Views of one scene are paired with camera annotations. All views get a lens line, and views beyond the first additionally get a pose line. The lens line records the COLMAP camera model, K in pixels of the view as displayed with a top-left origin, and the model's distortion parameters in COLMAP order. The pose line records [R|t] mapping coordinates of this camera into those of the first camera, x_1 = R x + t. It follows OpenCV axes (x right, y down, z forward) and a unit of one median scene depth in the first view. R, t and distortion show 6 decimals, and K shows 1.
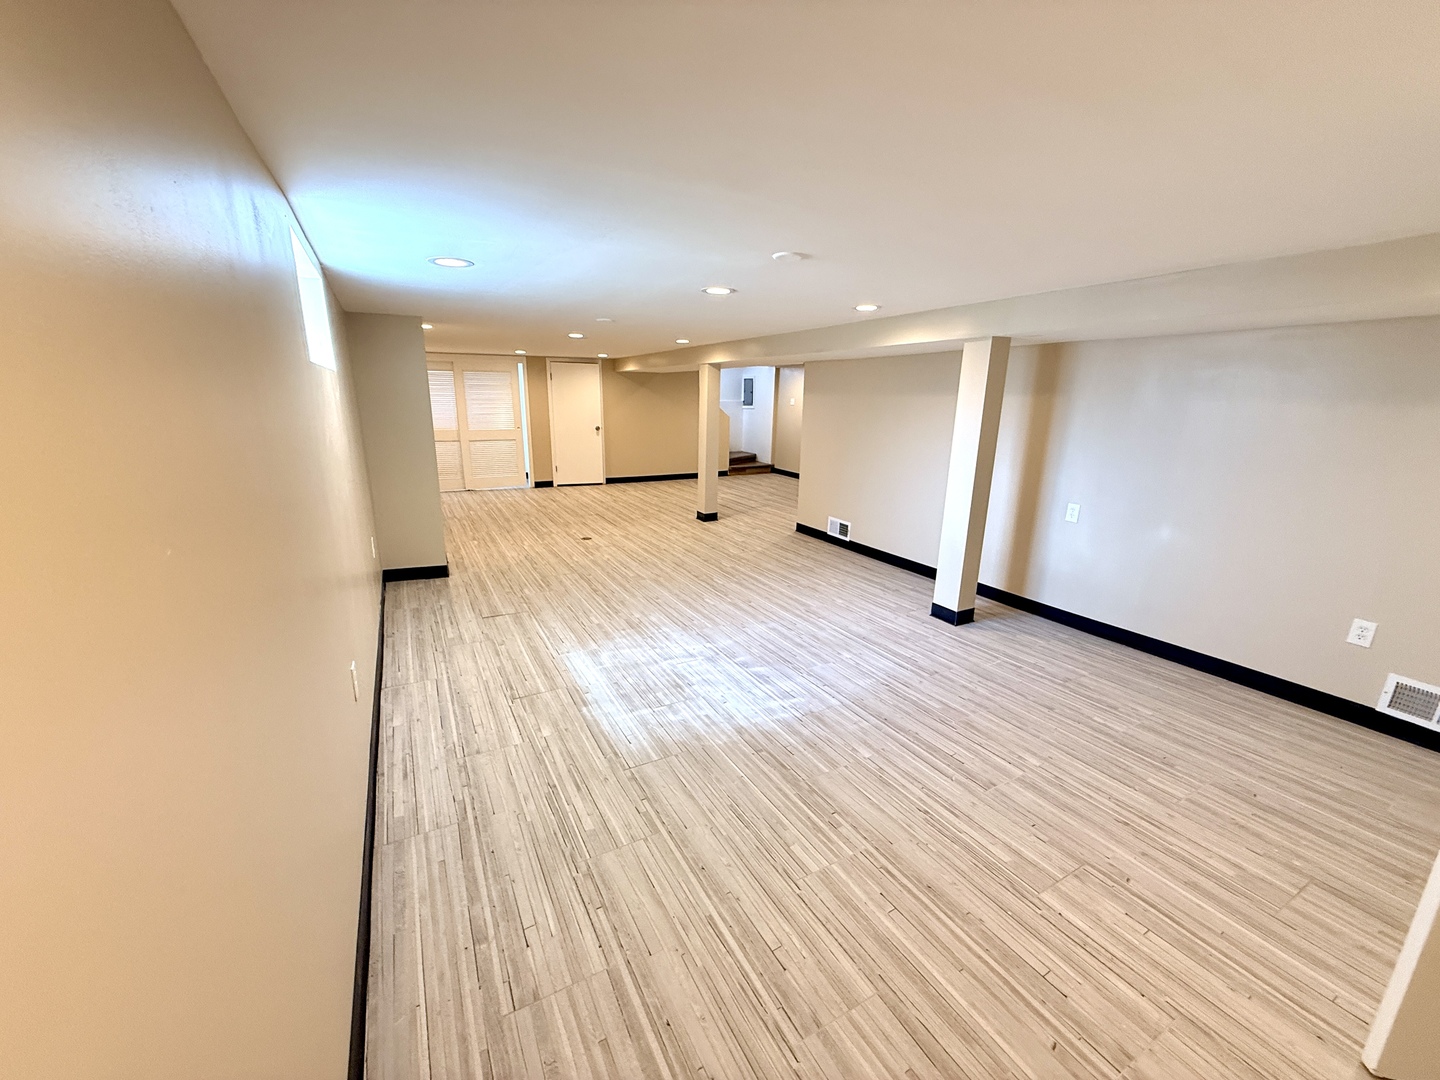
lens RADIAL K [[568.9, 0, 713.5], [0, 568.9, 542.3], [0, 0, 1]] dist [0.002488, -0.000844]
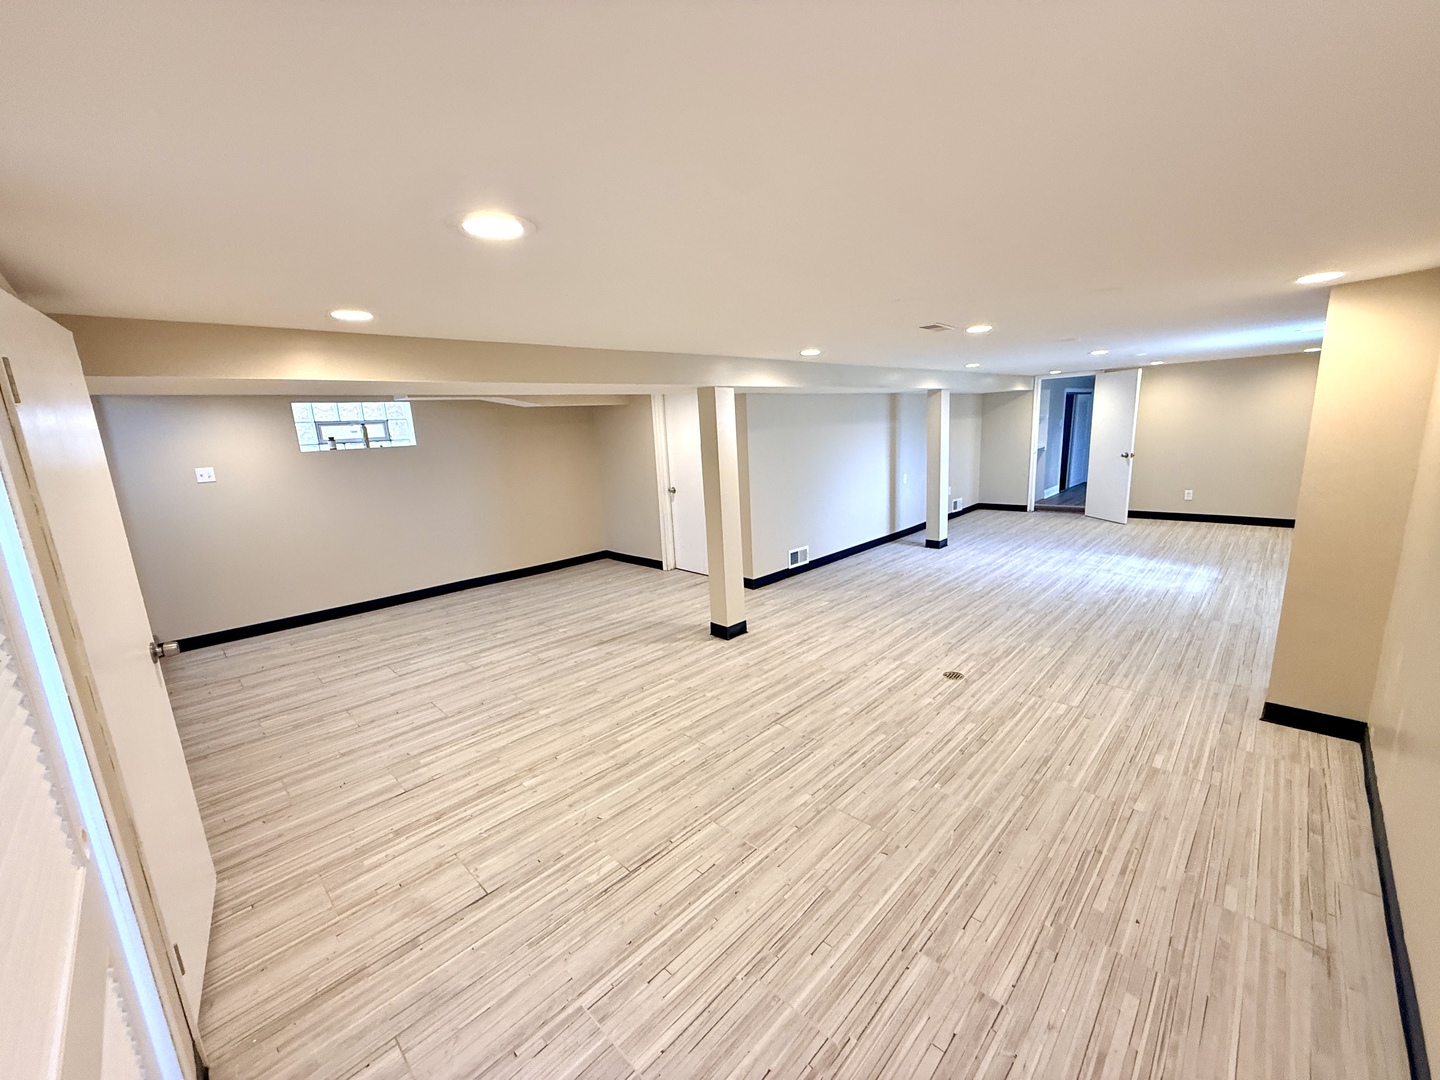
lens RADIAL K [[568.9, 0, 713.2], [0, 568.9, 538.9], [0, 0, 1]] dist [0.002488, -0.000844]
pose [[-0.281574, -0.186823, 0.941176, -0.790376], [0.282791, 0.921141, 0.267449, -0.421835], [-0.916922, 0.341463, -0.206538, 1.512993]]
